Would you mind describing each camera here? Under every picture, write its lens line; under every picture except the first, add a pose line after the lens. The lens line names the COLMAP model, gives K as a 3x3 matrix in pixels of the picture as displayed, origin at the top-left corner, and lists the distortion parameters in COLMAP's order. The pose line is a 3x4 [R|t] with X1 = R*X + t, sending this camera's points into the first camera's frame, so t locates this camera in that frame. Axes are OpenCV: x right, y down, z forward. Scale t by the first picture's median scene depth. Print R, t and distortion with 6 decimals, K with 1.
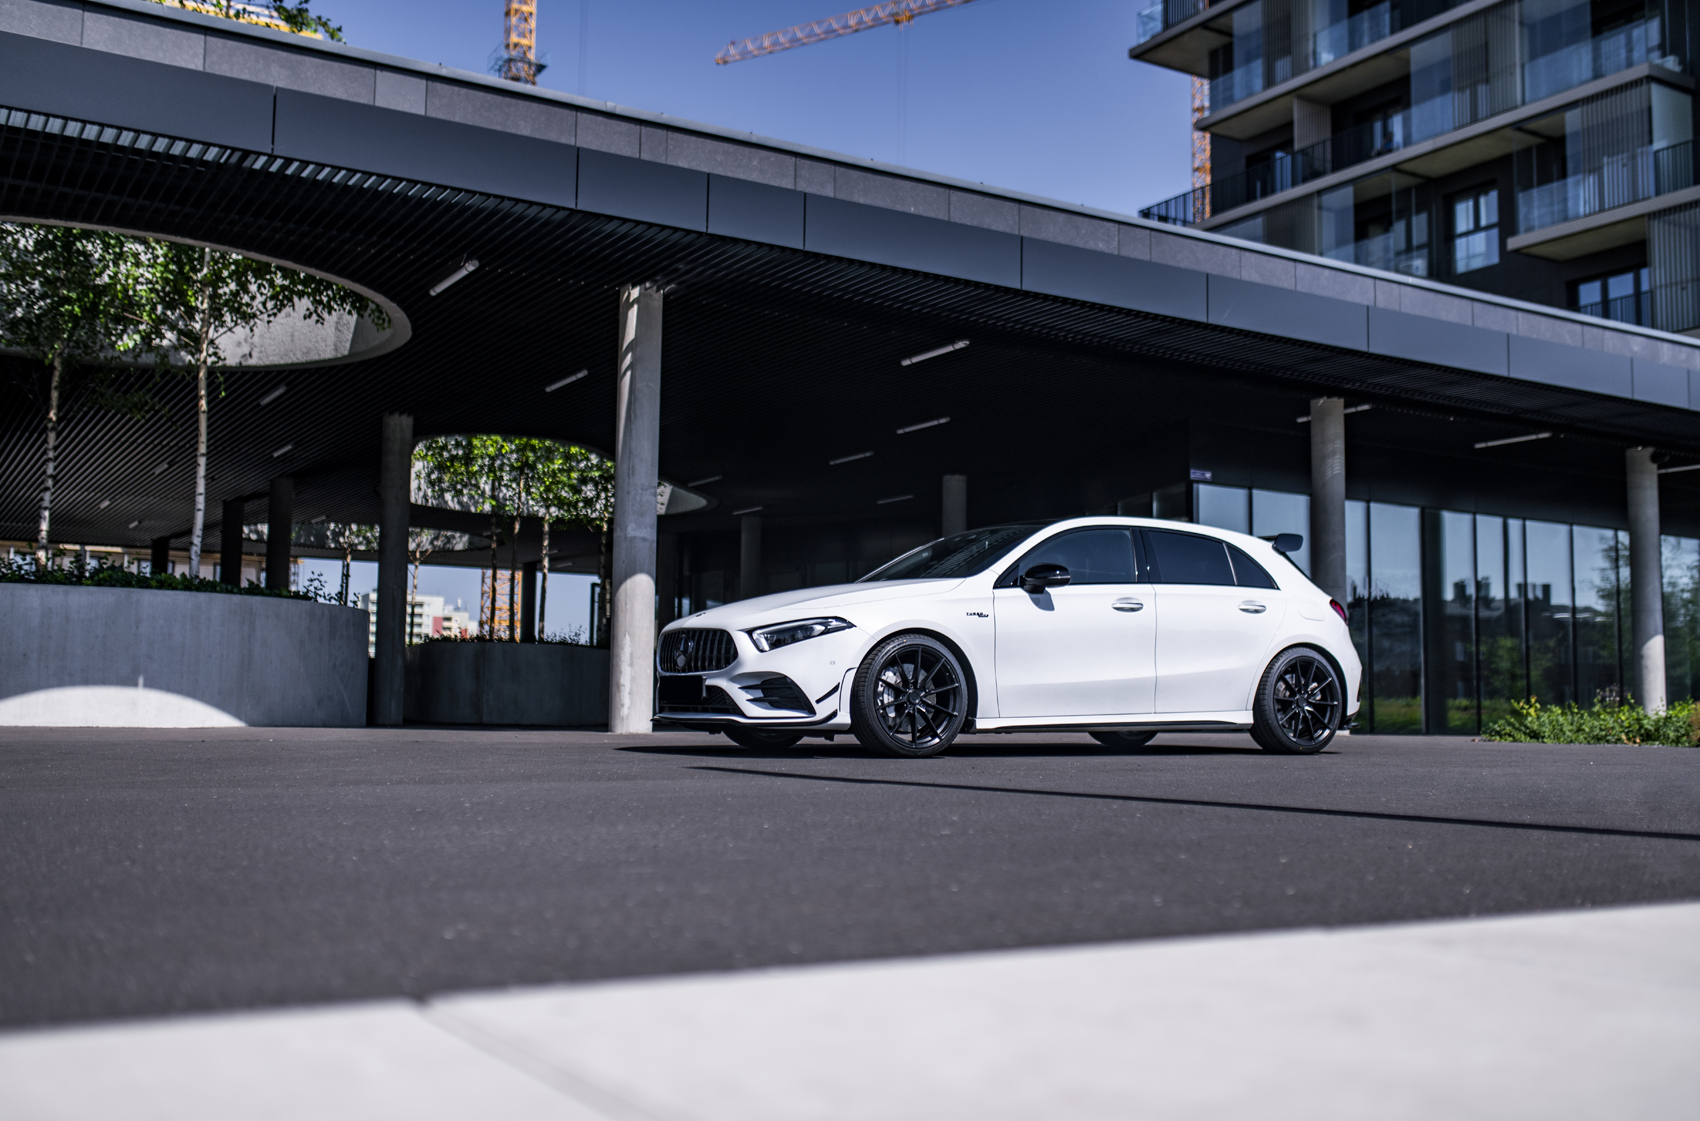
lens RADIAL K [[1649.1, 0, 865.9], [0, 1649.1, 562.3], [0, 0, 1]] dist [0.003665, 0.011977]
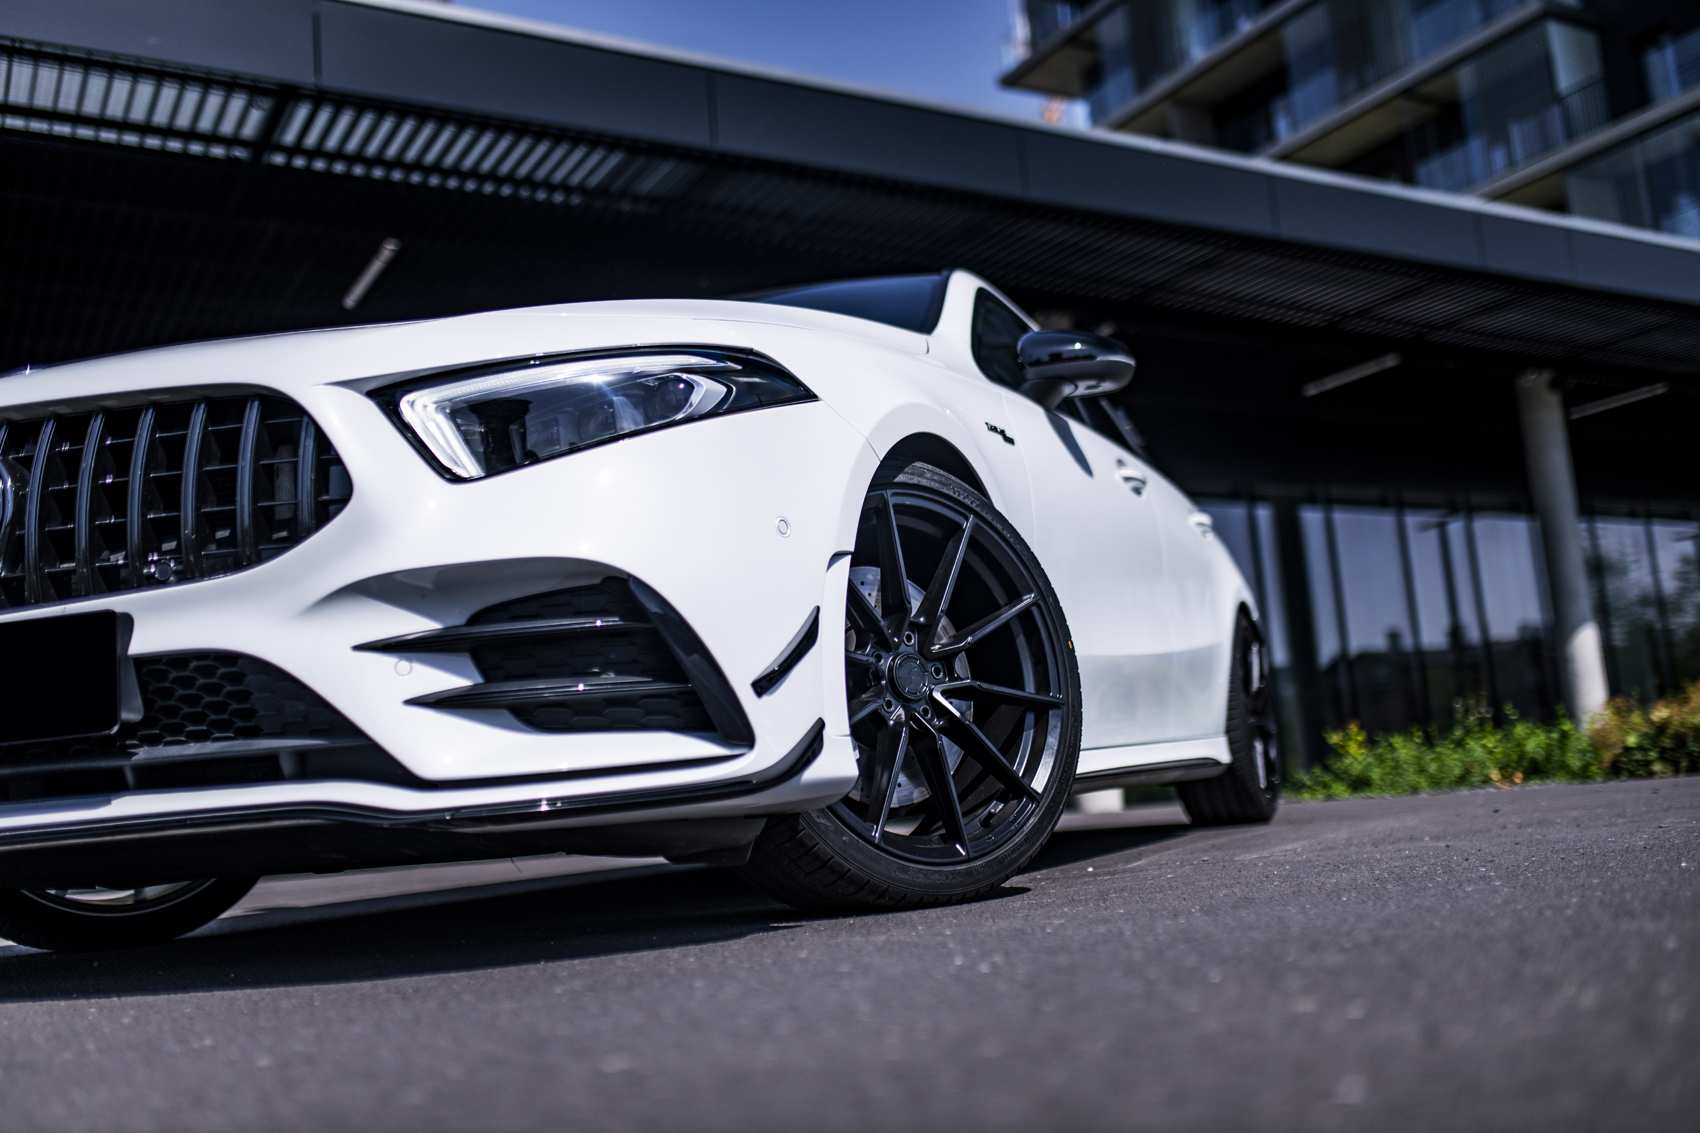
lens RADIAL K [[1637.5, 0, 850.0], [0, 1637.5, 566.5], [0, 0, 1]] dist [0.044932, 0.001955]
pose [[0.792554, 0.023748, 0.609339, -0.122336], [0.029309, 0.996603, -0.076964, 0.066361], [-0.609097, 0.078857, 0.789165, 0.629966]]
